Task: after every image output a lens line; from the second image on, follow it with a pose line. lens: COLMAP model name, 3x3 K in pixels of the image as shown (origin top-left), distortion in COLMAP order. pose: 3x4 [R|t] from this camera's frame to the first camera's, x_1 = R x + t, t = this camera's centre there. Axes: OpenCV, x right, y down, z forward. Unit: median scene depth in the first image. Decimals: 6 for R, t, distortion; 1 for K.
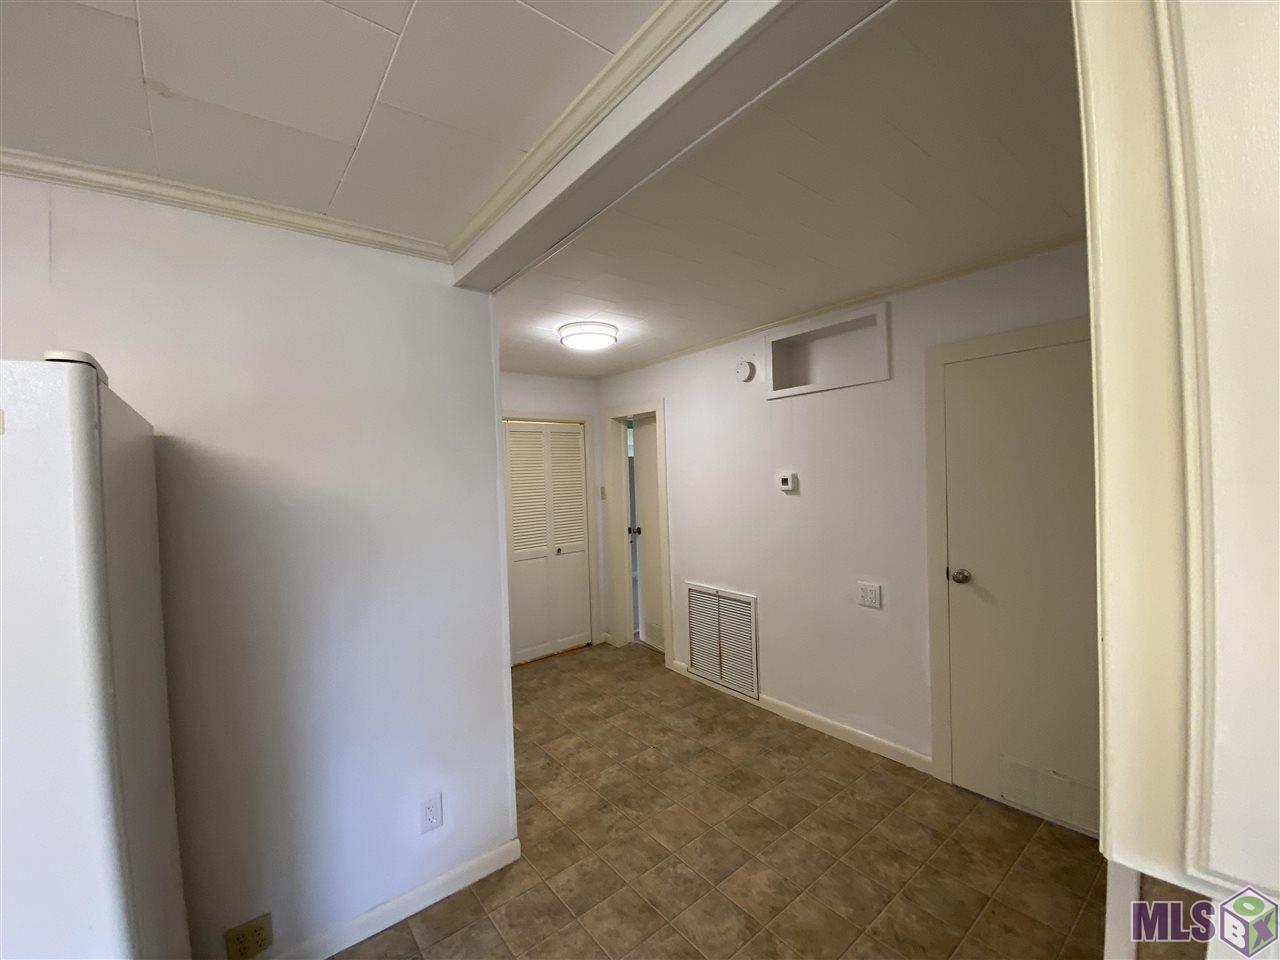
lens RADIAL K [[525.6, 0, 639.6], [0, 525.6, 478.6], [0, 0, 1]] dist [-0.010867, -0.000229]
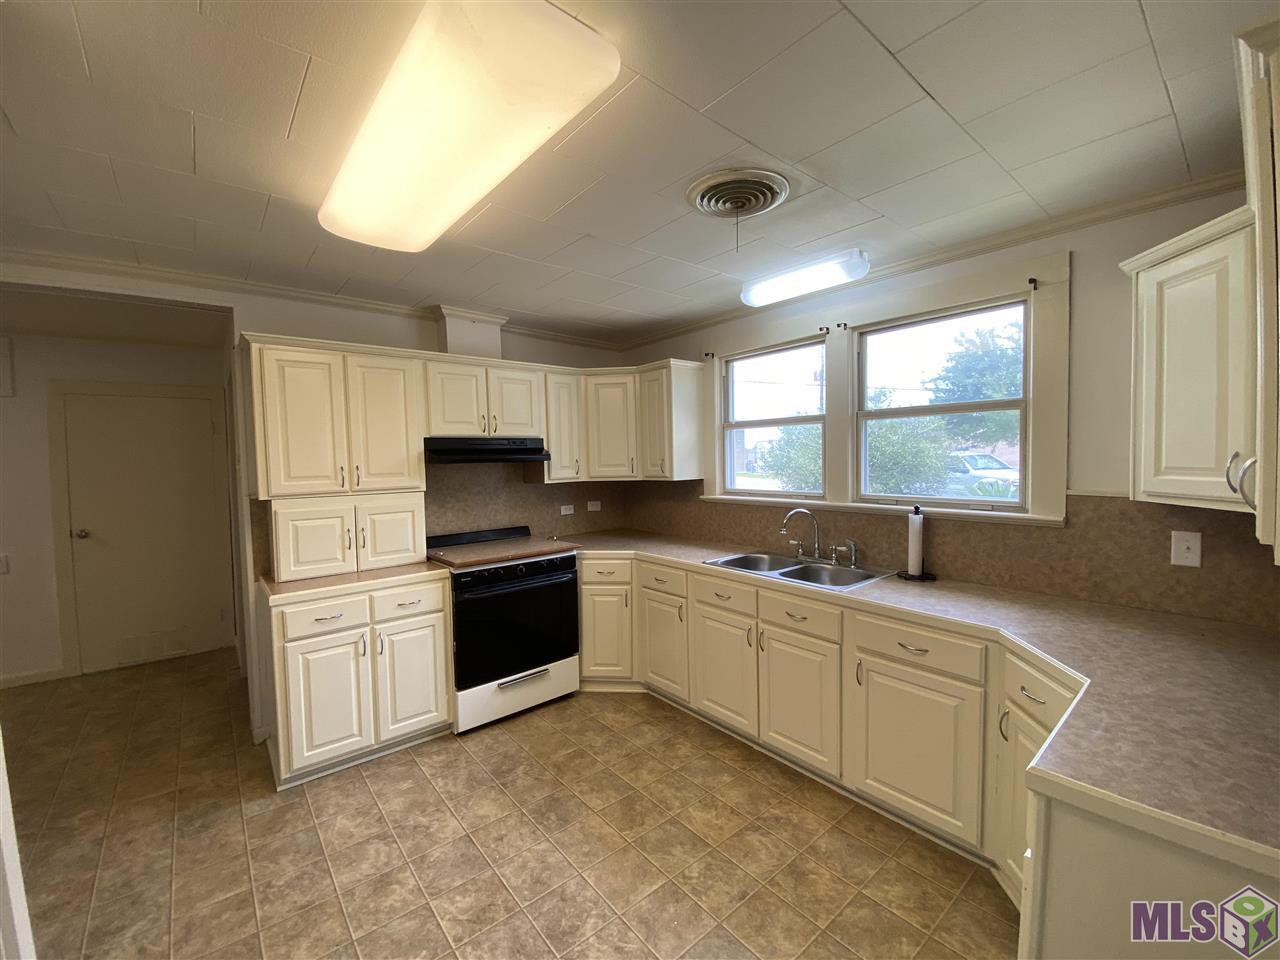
lens RADIAL K [[525.6, 0, 624.5], [0, 525.6, 448.3], [0, 0, 1]] dist [-0.010867, -0.000229]
pose [[-0.003614, 0.040330, 0.999180, -0.643180], [0.020101, 0.998987, -0.040249, 0.008179], [-0.999791, 0.019939, -0.004421, 0.795305]]
